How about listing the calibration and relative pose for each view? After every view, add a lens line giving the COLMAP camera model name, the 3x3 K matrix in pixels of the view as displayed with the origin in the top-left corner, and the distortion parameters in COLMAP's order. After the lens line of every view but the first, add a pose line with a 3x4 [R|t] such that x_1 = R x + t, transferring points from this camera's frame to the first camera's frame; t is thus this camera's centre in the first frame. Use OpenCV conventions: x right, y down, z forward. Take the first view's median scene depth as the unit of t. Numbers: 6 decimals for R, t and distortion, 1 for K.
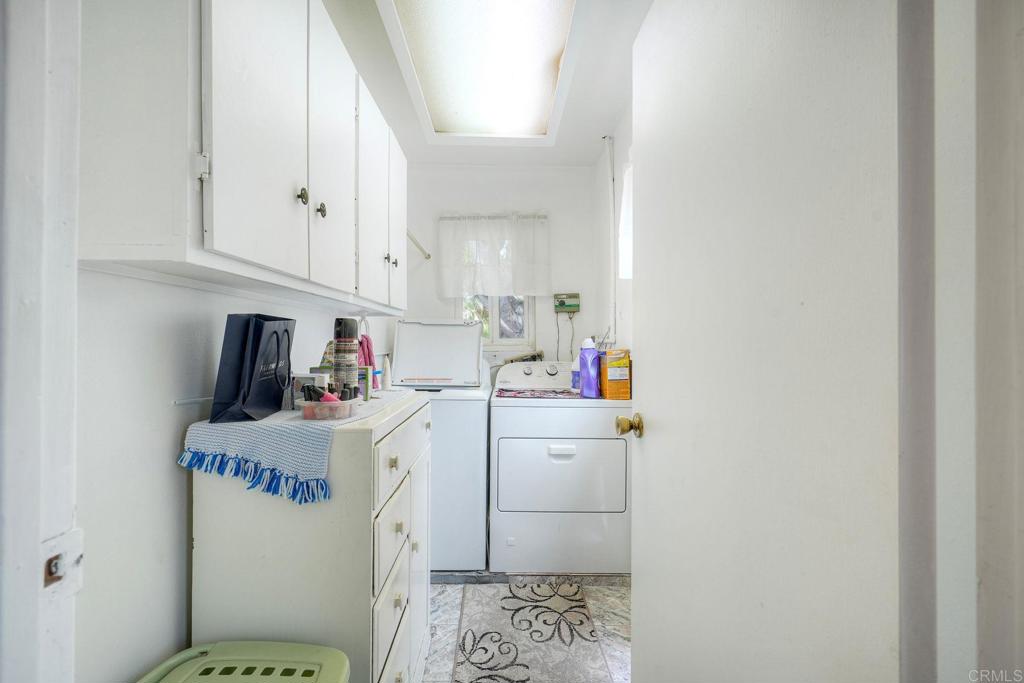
lens RADIAL K [[470.1, 0, 509.5], [0, 470.1, 335.2], [0, 0, 1]] dist [-0.003968, 0.000747]
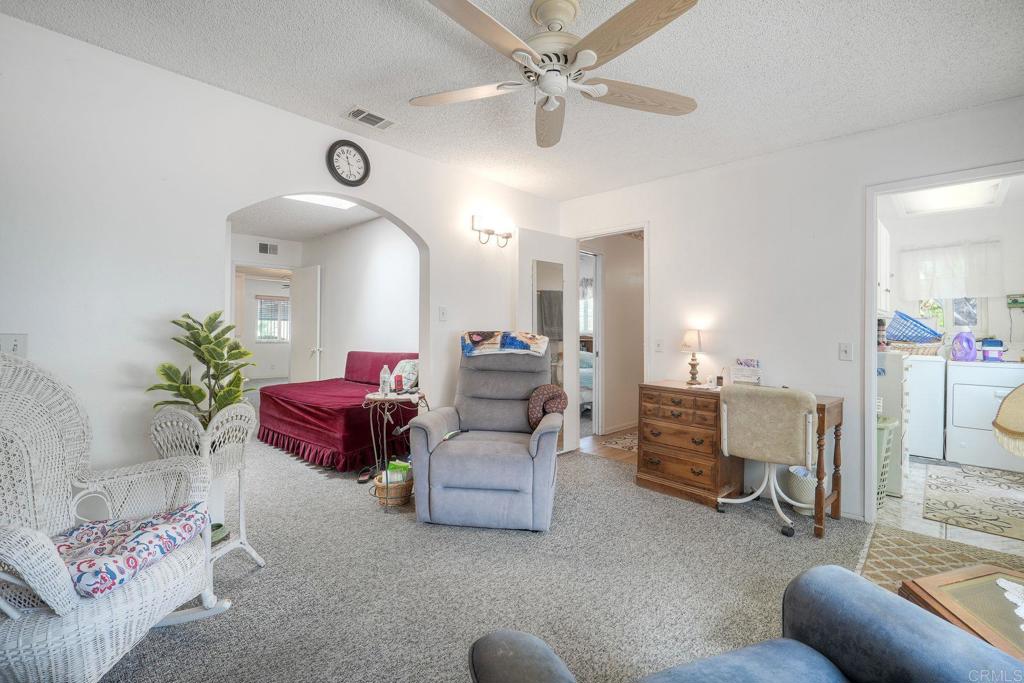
lens RADIAL K [[470.1, 0, 509.5], [0, 470.1, 335.2], [0, 0, 1]] dist [-0.003968, 0.000747]
pose [[0.717676, 0.001855, -0.696375, 0.004119], [0.008299, 0.999903, 0.011216, 0.005799], [0.696328, -0.013828, 0.717590, -1.246634]]
